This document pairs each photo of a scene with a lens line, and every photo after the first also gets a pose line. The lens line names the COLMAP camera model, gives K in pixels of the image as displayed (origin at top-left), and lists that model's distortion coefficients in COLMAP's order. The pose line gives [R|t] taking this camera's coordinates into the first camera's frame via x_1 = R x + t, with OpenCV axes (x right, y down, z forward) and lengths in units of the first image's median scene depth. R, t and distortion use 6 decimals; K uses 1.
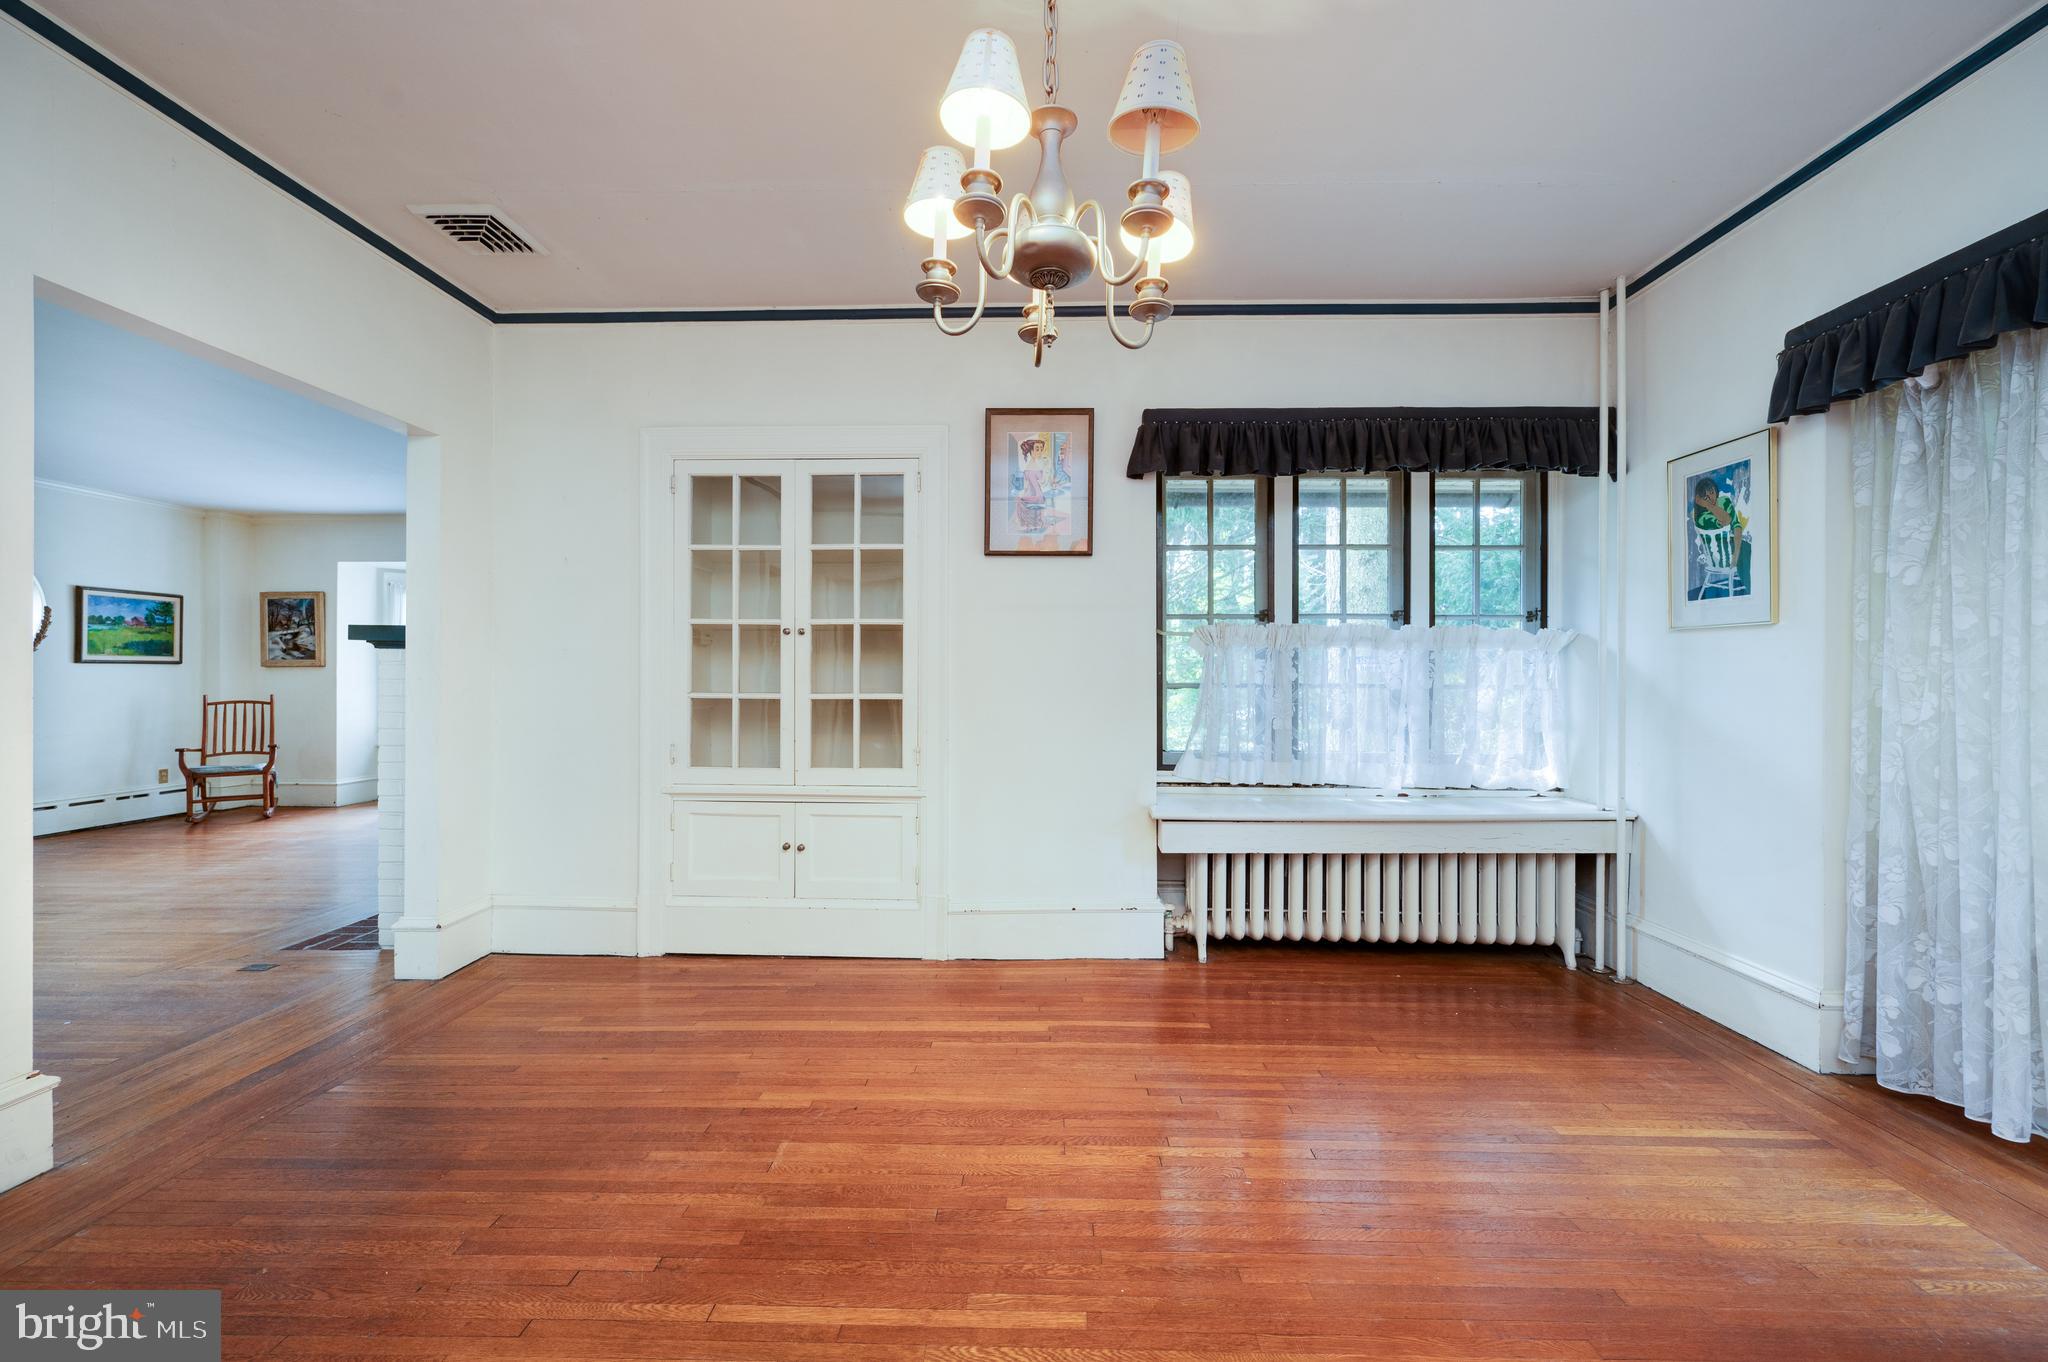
lens RADIAL K [[808.9, 0, 1024.0], [0, 808.9, 681.0], [0, 0, 1]] dist [-0.000246, -0.000321]
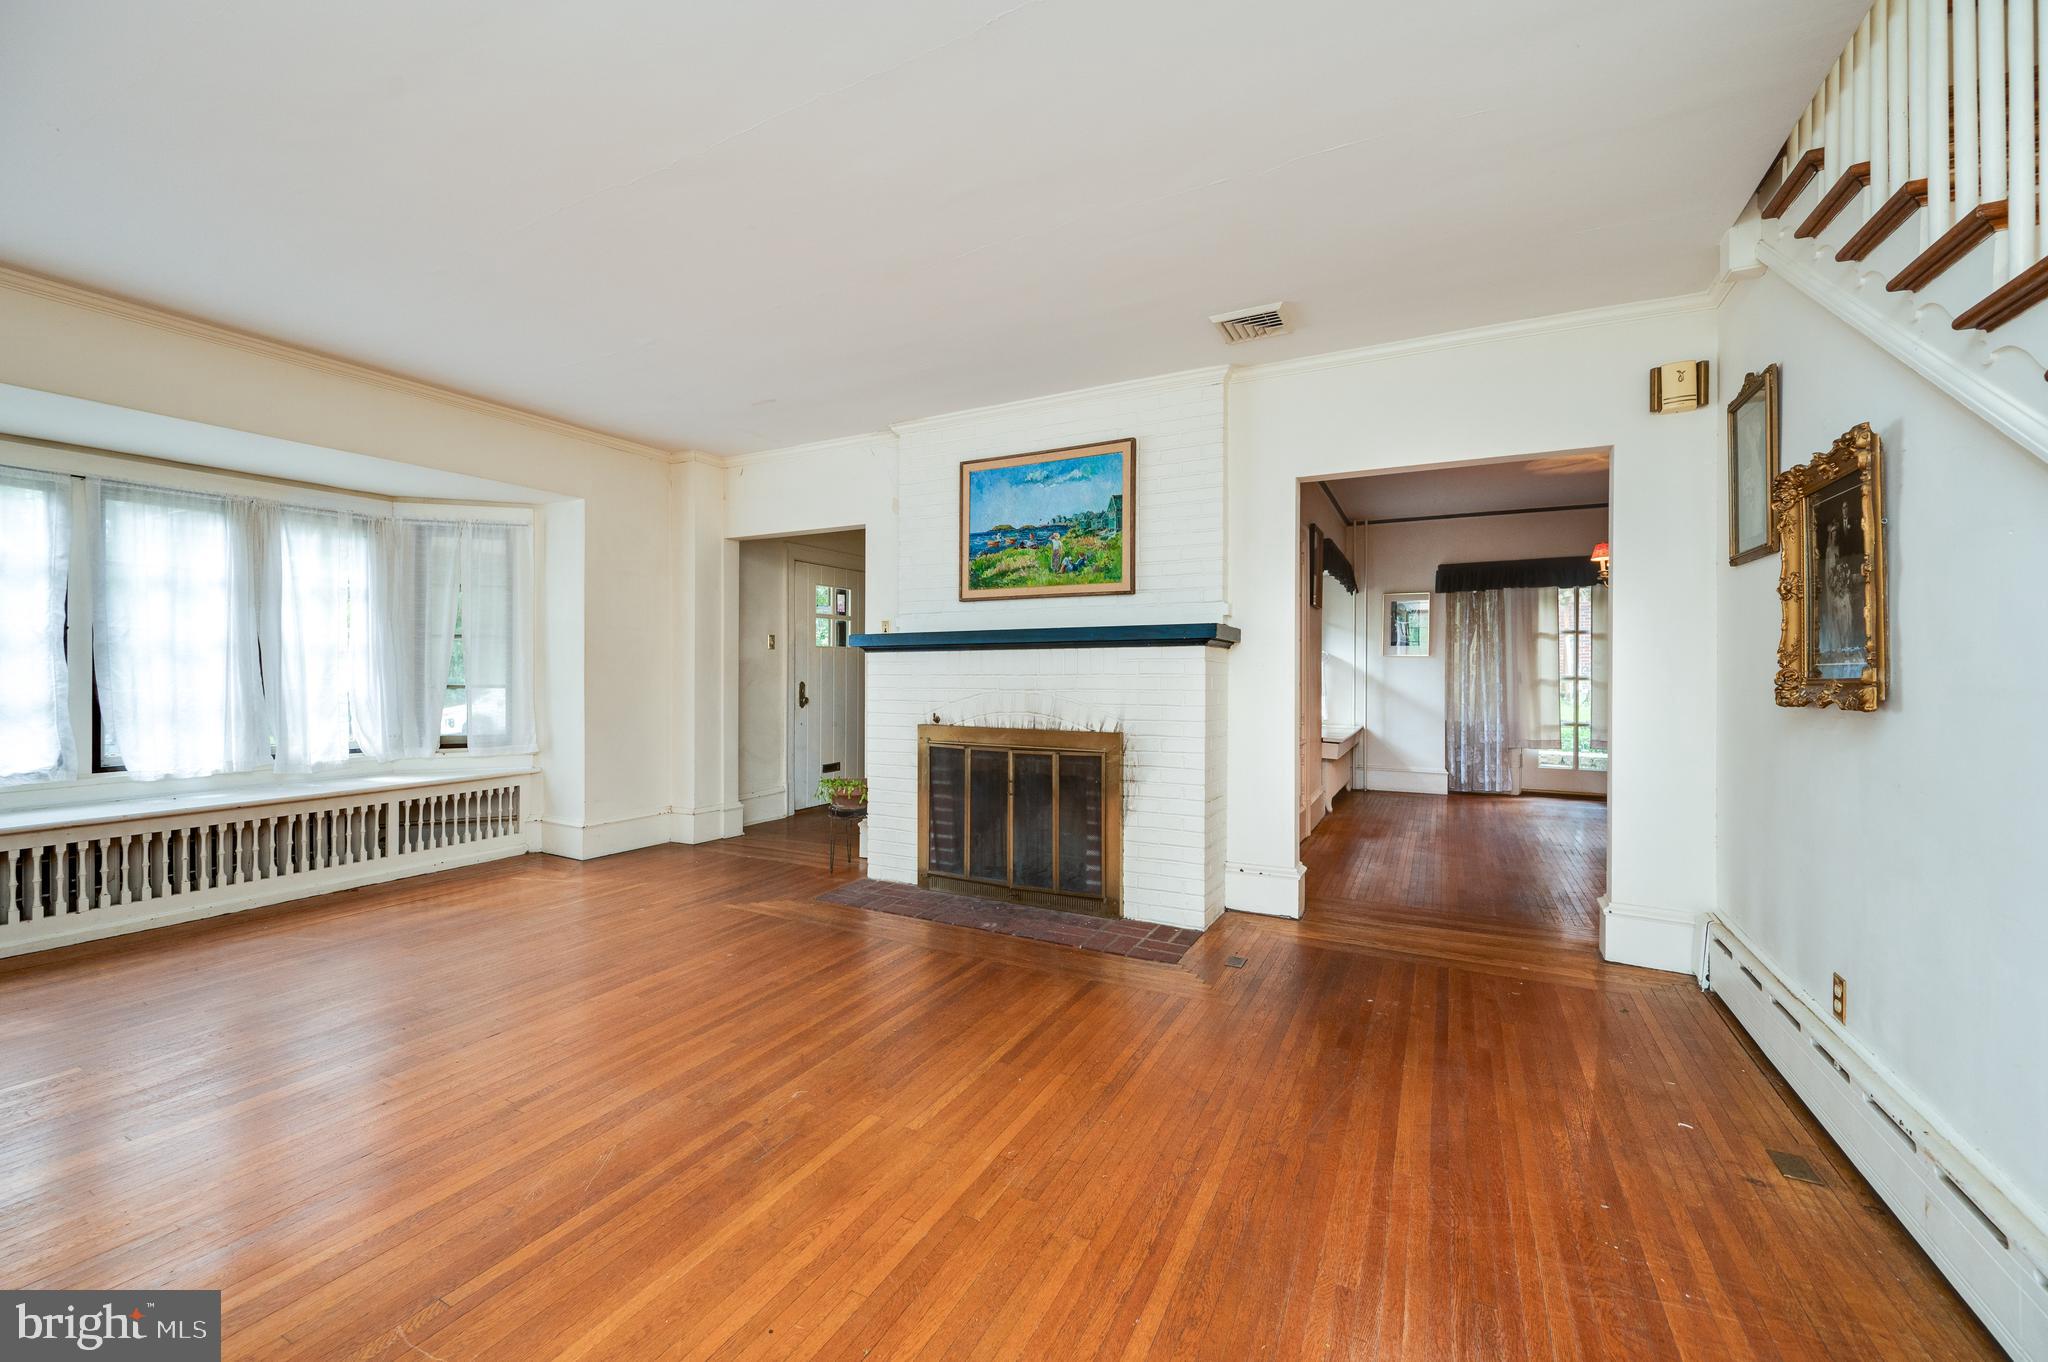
lens RADIAL K [[816.1, 0, 1033.8], [0, 816.1, 673.8], [0, 0, 1]] dist [-0.000395, -0.000167]
pose [[0.429432, -0.003397, 0.903093, -2.036003], [-0.000032, 0.999993, 0.003776, -0.007278], [-0.903099, -0.001651, 0.429428, 0.821307]]
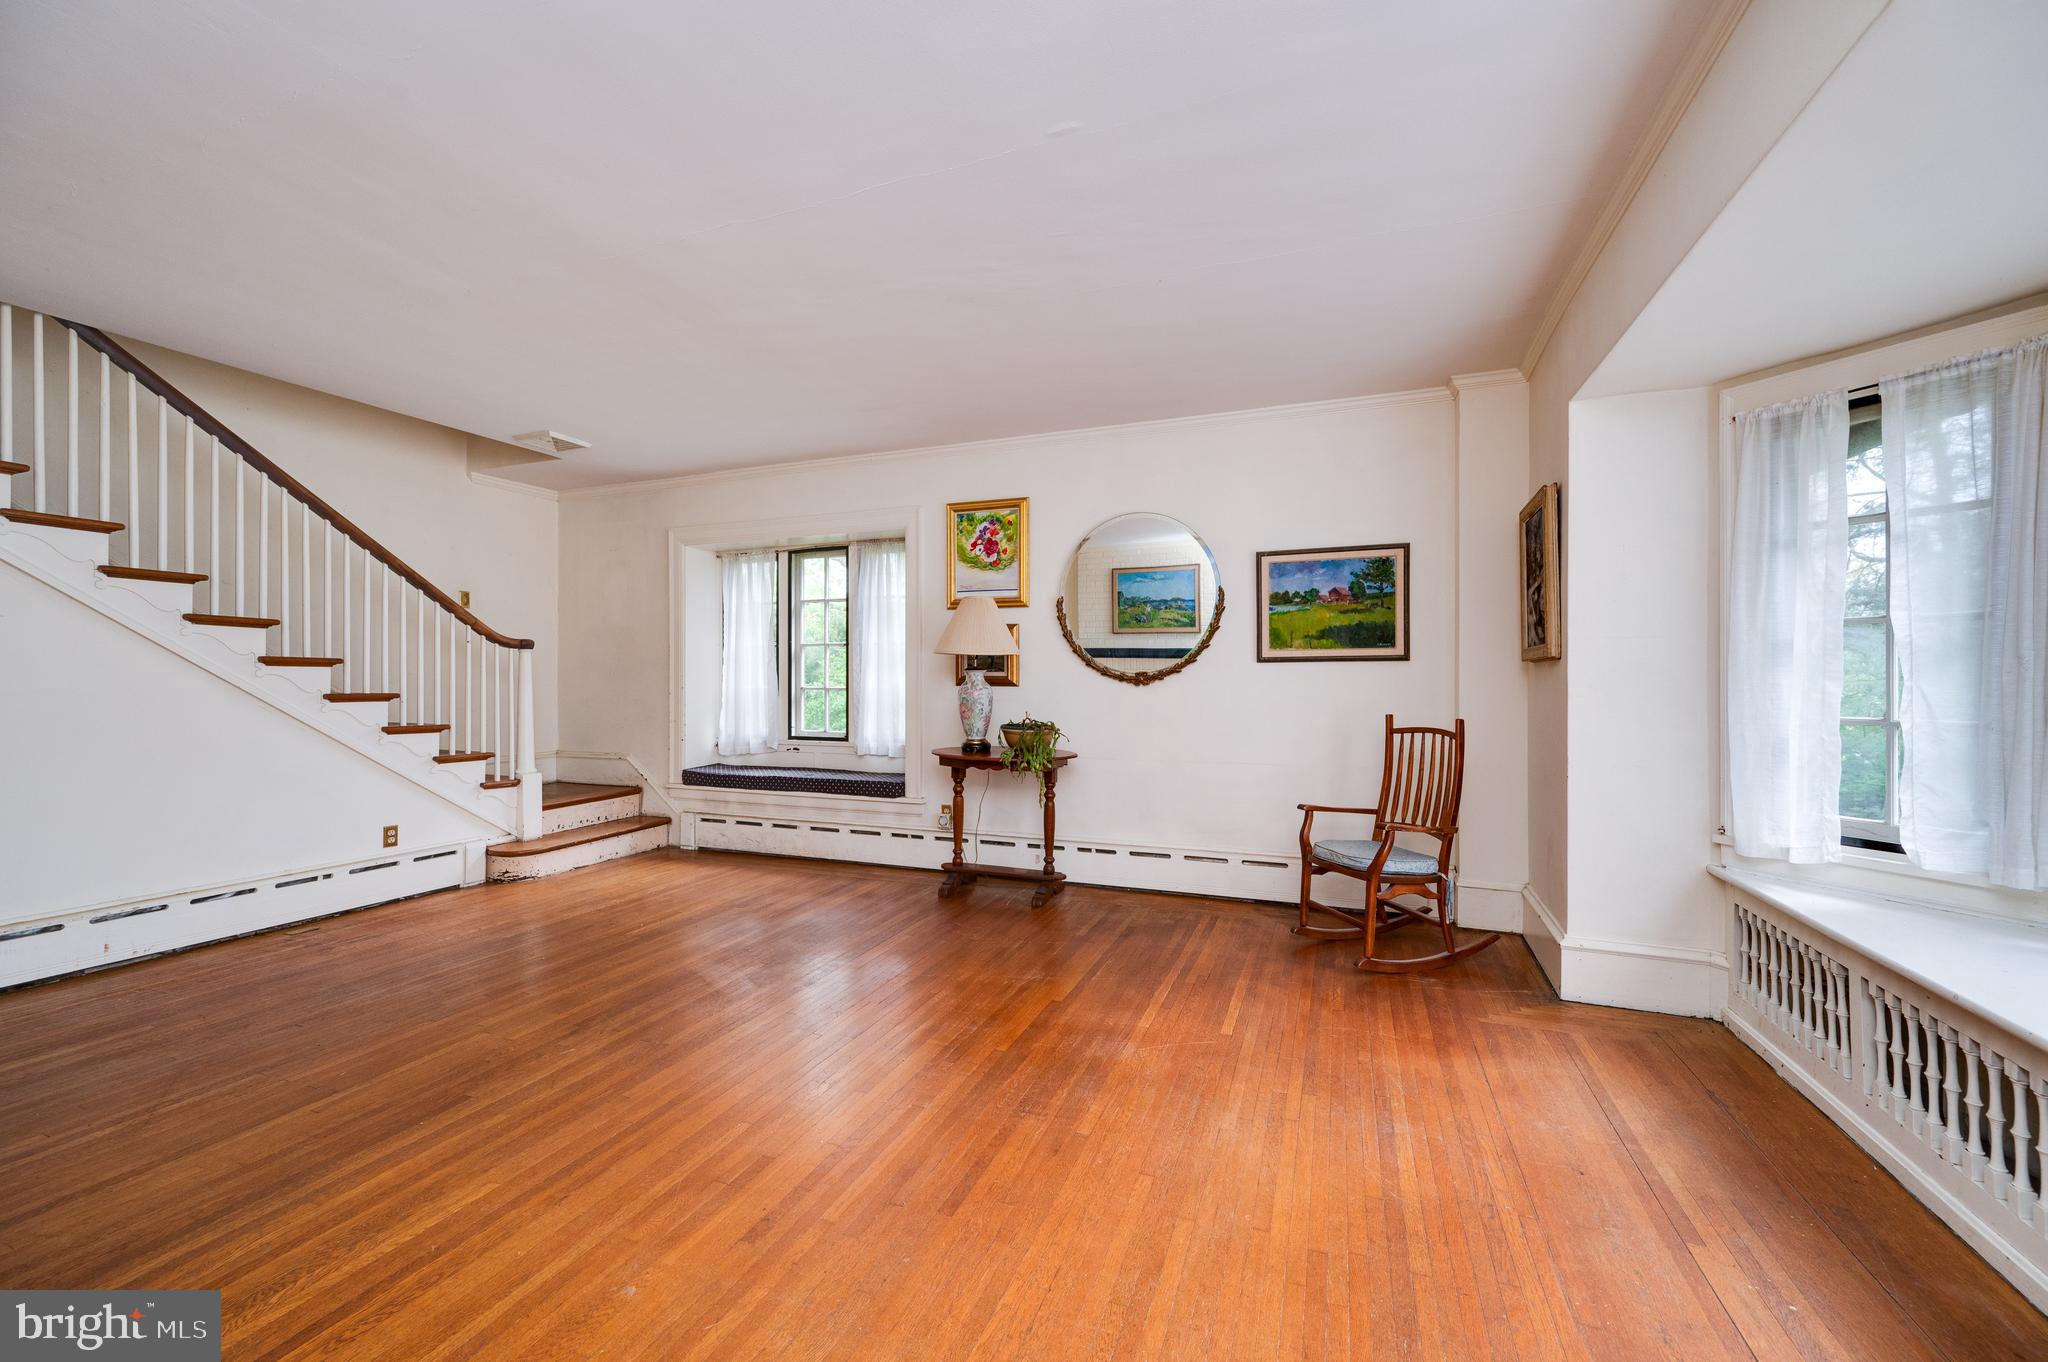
lens RADIAL K [[816.1, 0, 1033.8], [0, 816.1, 673.8], [0, 0, 1]] dist [-0.000395, -0.000167]
pose [[-0.334787, -0.006697, -0.942270, -0.849209], [-0.002922, 0.999977, -0.006069, -0.014261], [0.942289, 0.000721, -0.334799, 2.042272]]
